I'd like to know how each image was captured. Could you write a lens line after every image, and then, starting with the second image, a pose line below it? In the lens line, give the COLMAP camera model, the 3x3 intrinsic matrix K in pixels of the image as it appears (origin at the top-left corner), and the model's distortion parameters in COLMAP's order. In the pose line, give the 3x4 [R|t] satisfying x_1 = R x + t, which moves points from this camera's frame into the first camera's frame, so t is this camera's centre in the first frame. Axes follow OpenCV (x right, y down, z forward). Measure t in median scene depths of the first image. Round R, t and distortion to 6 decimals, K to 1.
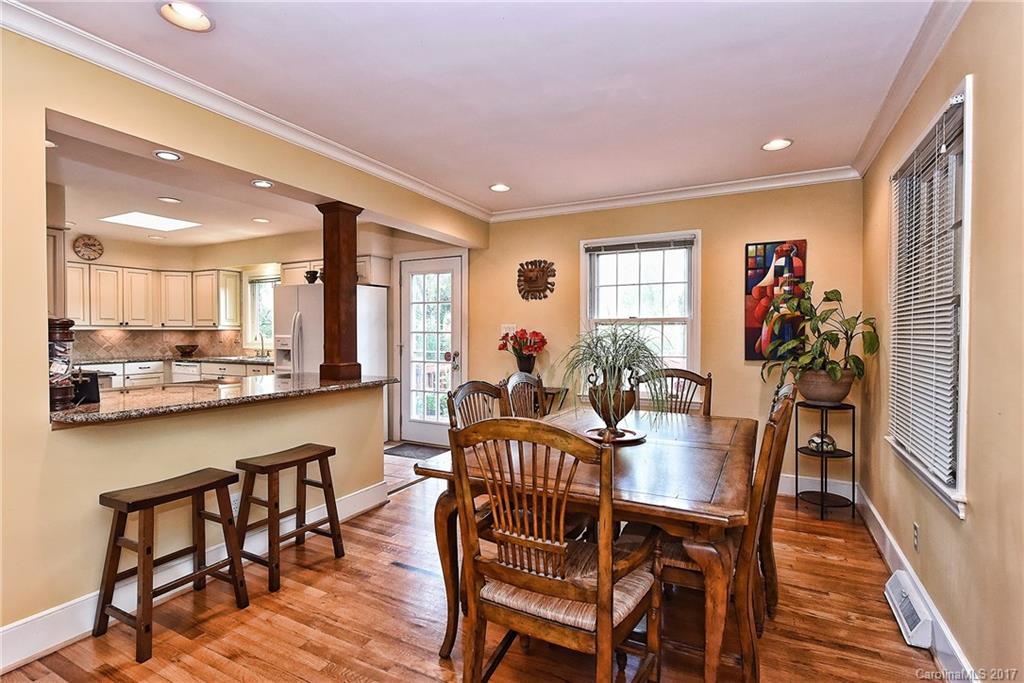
lens RADIAL K [[484.2, 0, 514.8], [0, 484.2, 339.0], [0, 0, 1]] dist [0.017683, 0.000026]
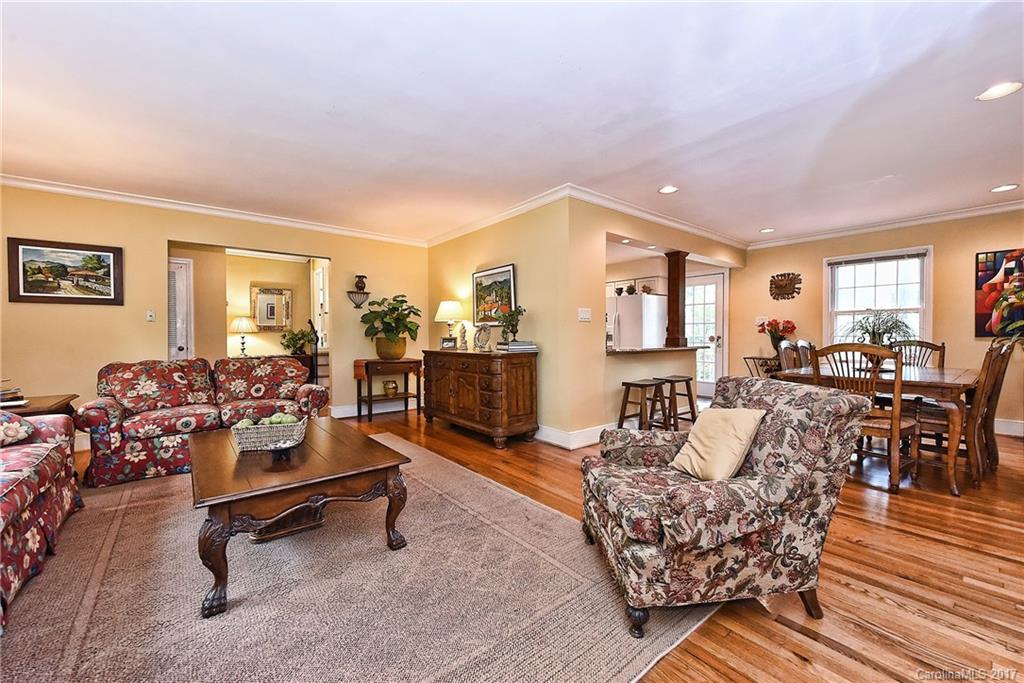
lens RADIAL K [[402.8, 0, 517.0], [0, 402.8, 340.7], [0, 0, 1]] dist [-0.000472, -0.000046]
pose [[0.916663, 0.002128, -0.399656, -0.257903], [-0.000491, 0.999991, 0.004198, 0.048323], [0.399661, -0.003652, 0.916656, -0.558110]]
